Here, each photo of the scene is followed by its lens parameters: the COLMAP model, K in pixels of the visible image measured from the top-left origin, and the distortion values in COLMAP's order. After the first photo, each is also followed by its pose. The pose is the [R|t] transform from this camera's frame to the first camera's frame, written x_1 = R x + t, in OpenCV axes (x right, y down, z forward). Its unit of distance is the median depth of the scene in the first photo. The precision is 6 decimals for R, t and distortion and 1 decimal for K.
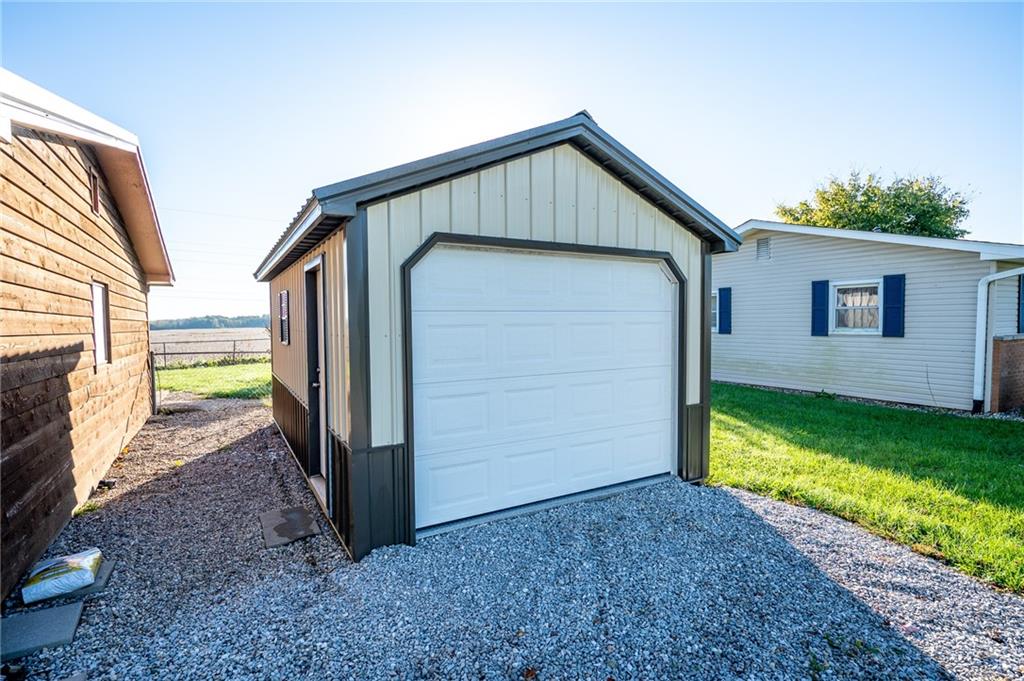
lens RADIAL K [[515.7, 0, 511.8], [0, 515.7, 340.8], [0, 0, 1]] dist [0.004296, 0.000199]
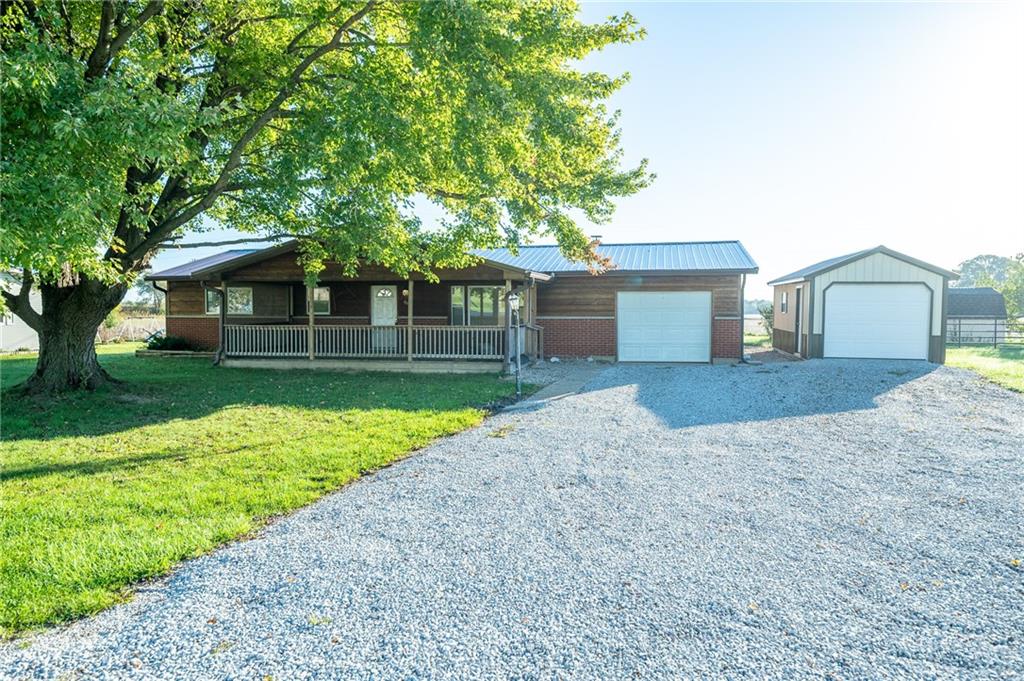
lens RADIAL K [[688.1, 0, 510.5], [0, 688.1, 341.0], [0, 0, 1]] dist [0.004342, 0.001308]
pose [[0.748011, 0.049508, -0.661837, 1.162728], [-0.040935, 0.998757, 0.028446, 0.149989], [0.662422, 0.005814, 0.749108, -3.514454]]
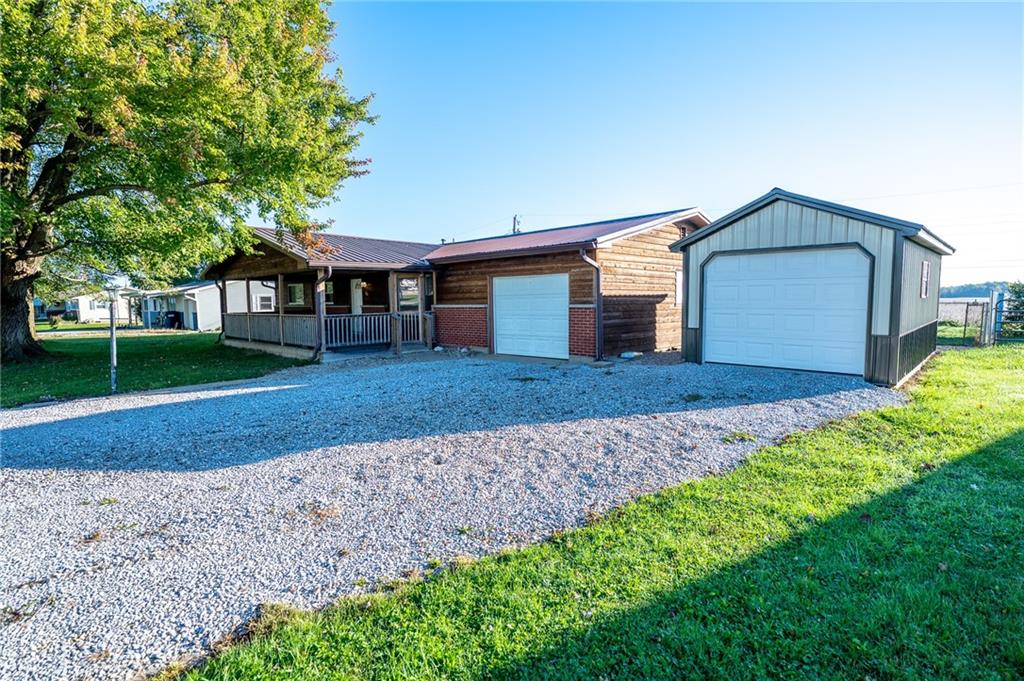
lens RADIAL K [[515.7, 0, 511.5], [0, 515.7, 344.0], [0, 0, 1]] dist [0.004296, 0.000199]
pose [[0.261512, 0.097135, -0.960300, 1.686803], [-0.032312, 0.995247, 0.091871, 0.042715], [0.964659, 0.007004, 0.263408, -0.550532]]
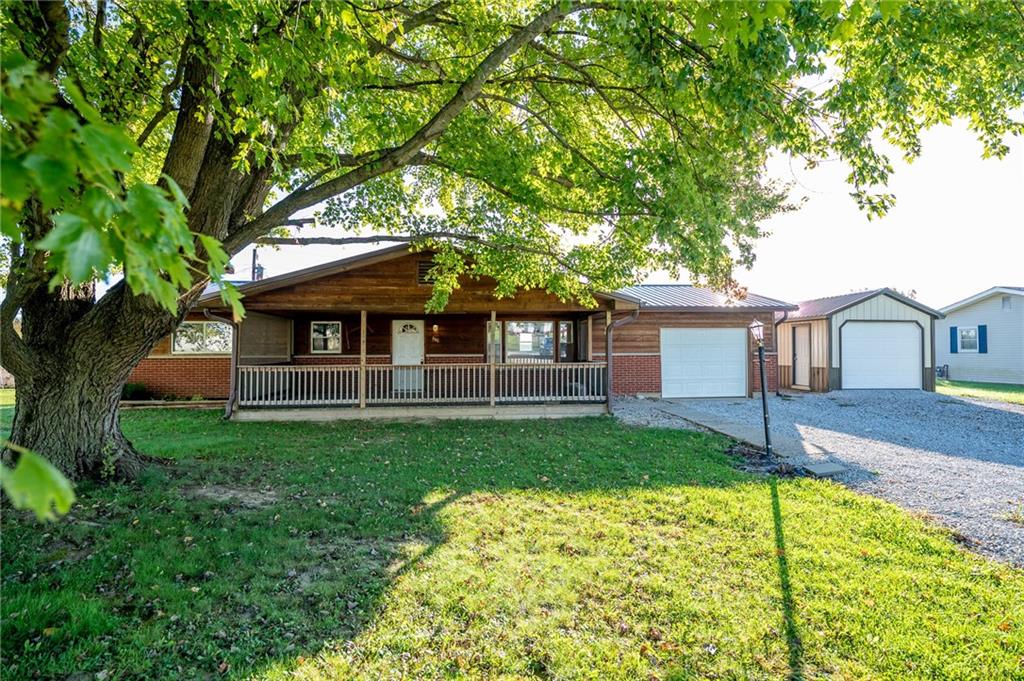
lens RADIAL K [[552.1, 0, 514.5], [0, 552.1, 341.5], [0, 0, 1]] dist [0.002869, -0.000367]
pose [[0.908070, 0.006529, -0.418768, -0.566259], [-0.028963, 0.998464, -0.047236, 0.210254], [0.417816, 0.055022, 0.906864, -3.342224]]
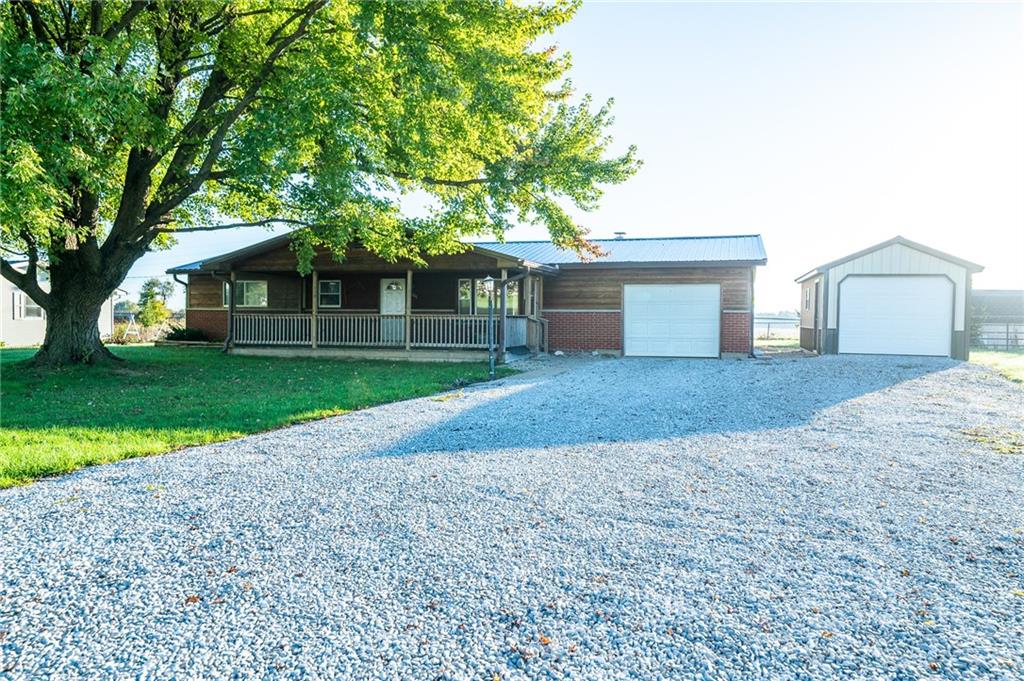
lens RADIAL K [[723.5, 0, 511.2], [0, 723.5, 338.6], [0, 0, 1]] dist [0.005736, -0.000239]
pose [[0.692603, 0.042406, -0.720072, 1.523095], [-0.050906, 0.998655, 0.009849, 0.257729], [0.719521, 0.029834, 0.693830, -3.415801]]
